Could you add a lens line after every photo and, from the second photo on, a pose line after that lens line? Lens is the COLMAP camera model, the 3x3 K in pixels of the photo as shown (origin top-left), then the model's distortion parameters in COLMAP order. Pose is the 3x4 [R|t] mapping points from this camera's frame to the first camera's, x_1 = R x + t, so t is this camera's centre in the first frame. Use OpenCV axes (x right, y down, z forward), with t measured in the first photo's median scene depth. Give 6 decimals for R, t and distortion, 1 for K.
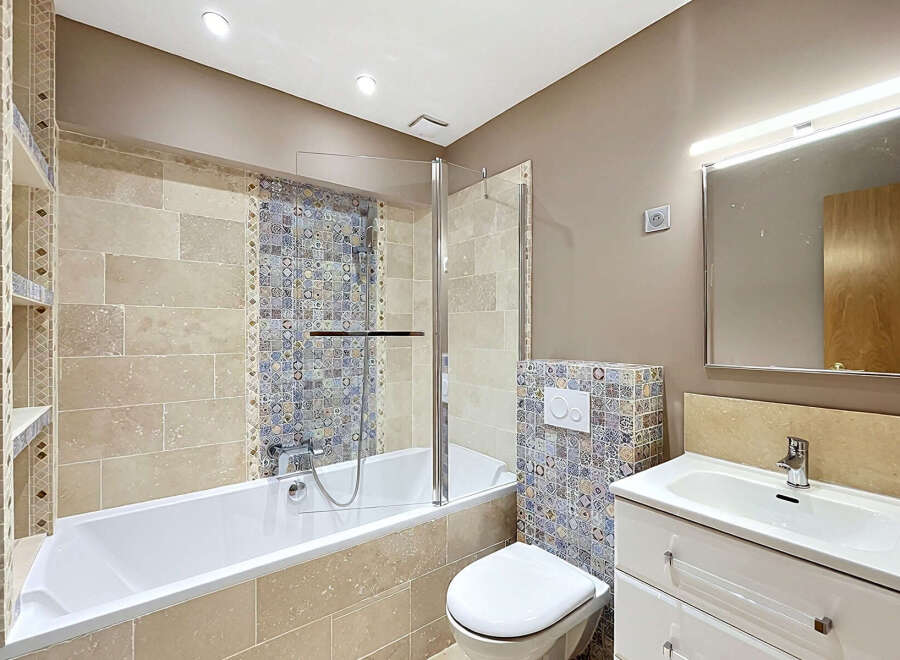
lens RADIAL K [[407.1, 0, 450.7], [0, 407.1, 331.0], [0, 0, 1]] dist [-0.003612, 0.000799]
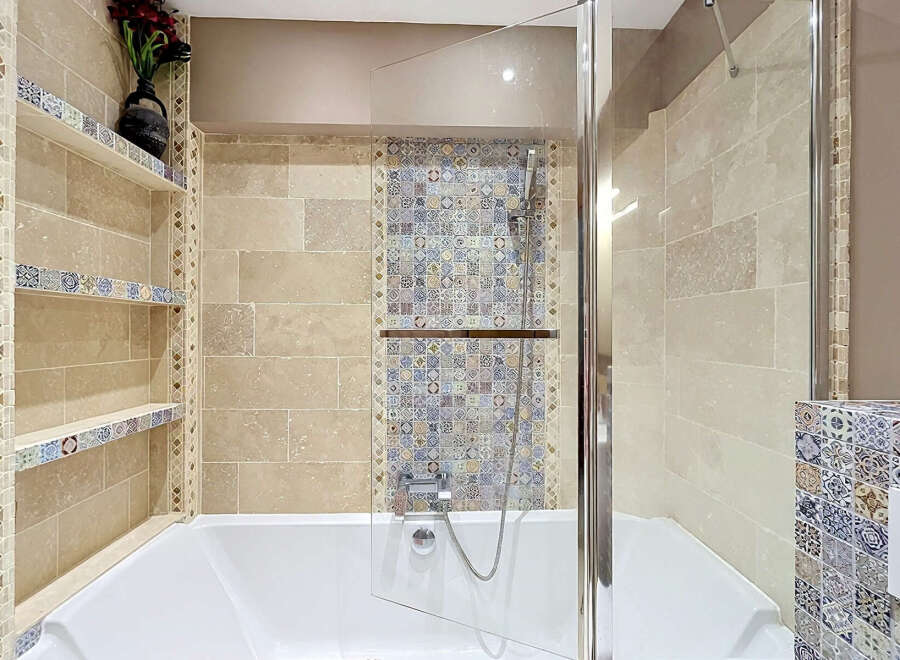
lens RADIAL K [[407.1, 0, 448.9], [0, 407.1, 330.9], [0, 0, 1]] dist [-0.003612, 0.000799]
pose [[0.814473, -0.001167, -0.580200, 0.102157], [0.001369, 0.999999, -0.000090, 0.001769], [0.580200, -0.000721, 0.814474, 0.406520]]
